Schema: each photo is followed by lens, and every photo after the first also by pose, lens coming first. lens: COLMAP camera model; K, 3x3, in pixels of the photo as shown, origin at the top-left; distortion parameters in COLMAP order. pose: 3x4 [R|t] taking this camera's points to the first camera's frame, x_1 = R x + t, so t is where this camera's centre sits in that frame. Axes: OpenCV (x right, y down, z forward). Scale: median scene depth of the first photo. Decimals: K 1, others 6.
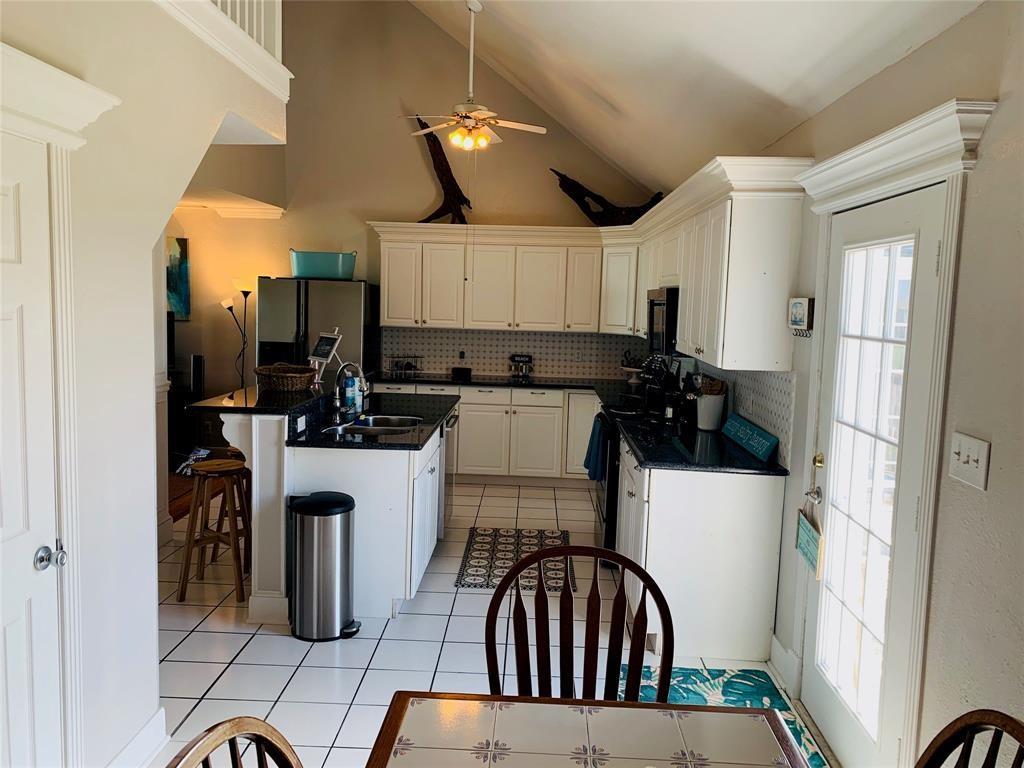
lens RADIAL K [[784.4, 0, 509.7], [0, 784.4, 378.7], [0, 0, 1]] dist [0.047674, -0.051504]
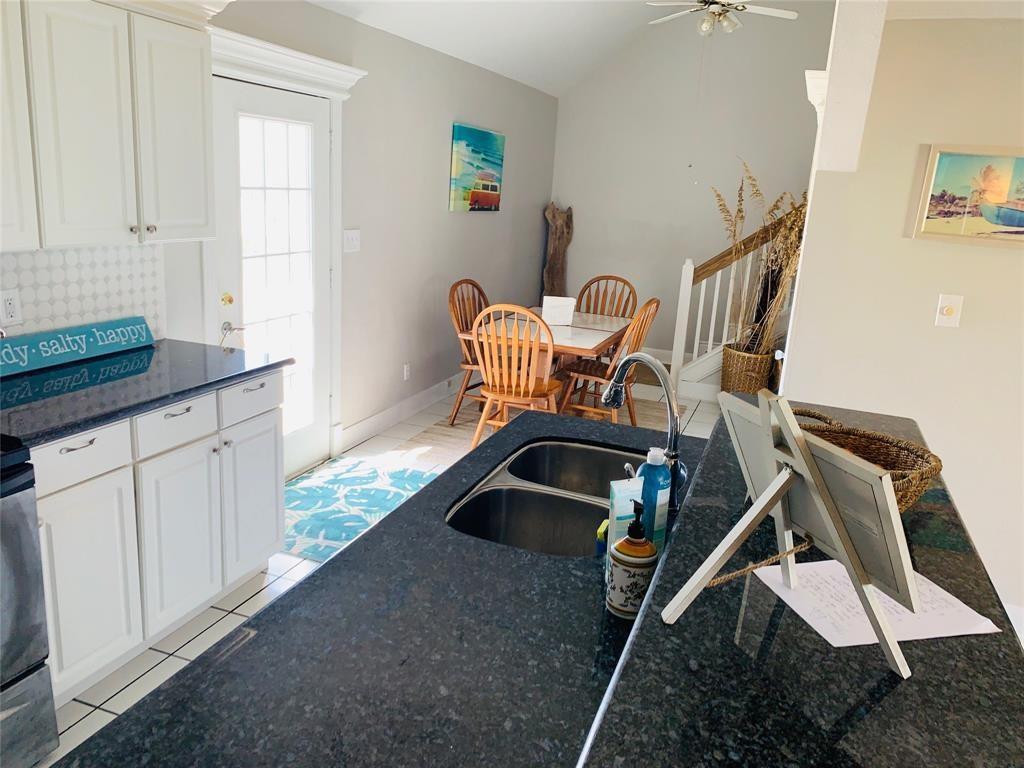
lens RADIAL K [[784.4, 0, 509.7], [0, 784.4, 378.7], [0, 0, 1]] dist [0.047674, -0.051504]
pose [[-0.942453, -0.167257, 0.289494, -0.154328], [-0.060650, 0.937034, 0.343930, -0.093335], [-0.328791, 0.306581, -0.893255, 0.851840]]
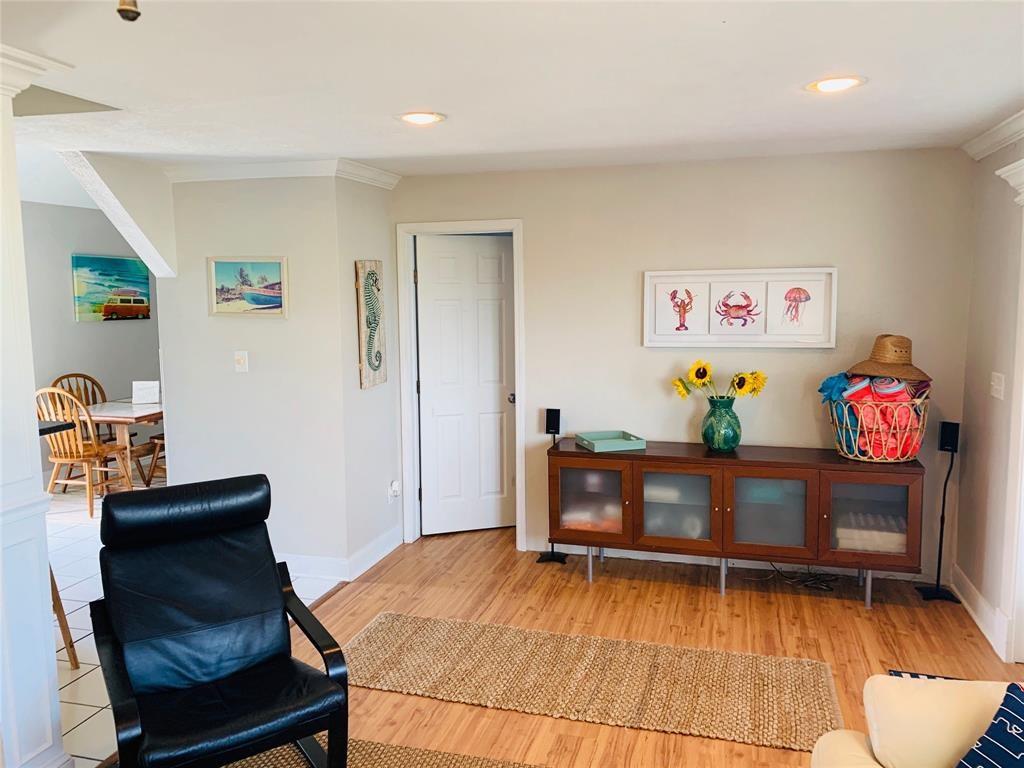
lens RADIAL K [[784.4, 0, 509.7], [0, 784.4, 378.7], [0, 0, 1]] dist [0.047674, -0.051504]
pose [[-0.972258, -0.048863, 0.228751, -0.603065], [0.001776, 0.976368, 0.216109, -0.120603], [-0.233905, 0.210519, -0.949194, 0.947467]]
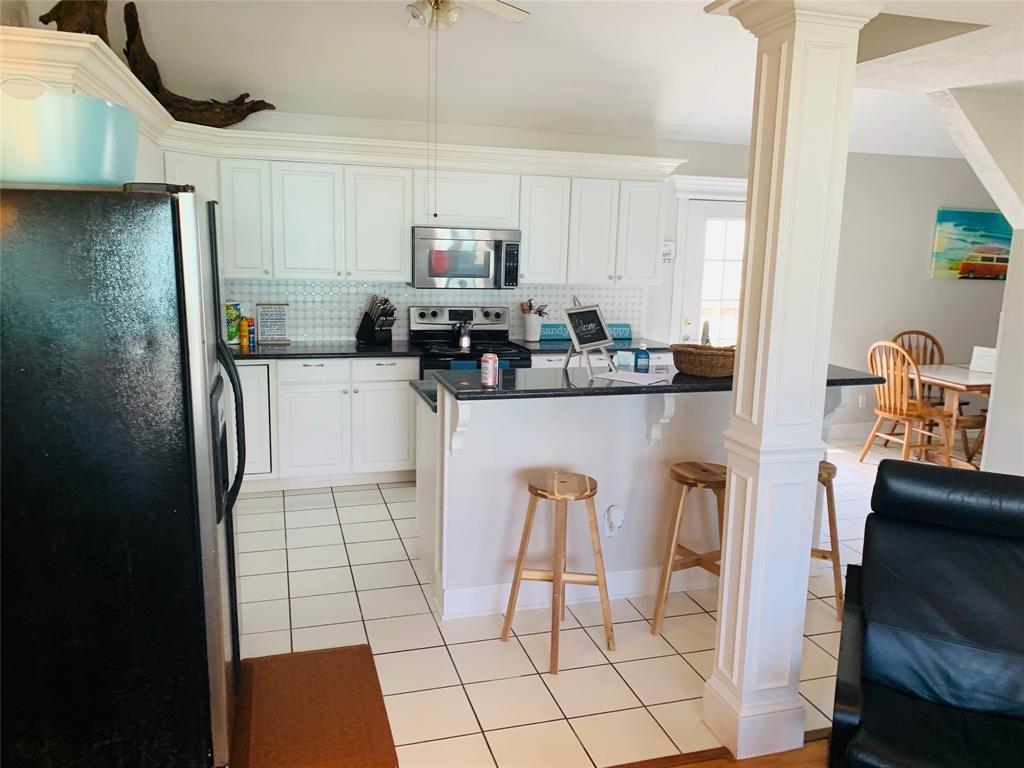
lens RADIAL K [[784.4, 0, 509.7], [0, 784.4, 378.7], [0, 0, 1]] dist [0.047674, -0.051504]
pose [[-0.324768, -0.201256, 0.924133, -0.595543], [0.058700, 0.970925, 0.232075, -0.112074], [-0.943970, 0.129617, -0.303512, 0.909909]]
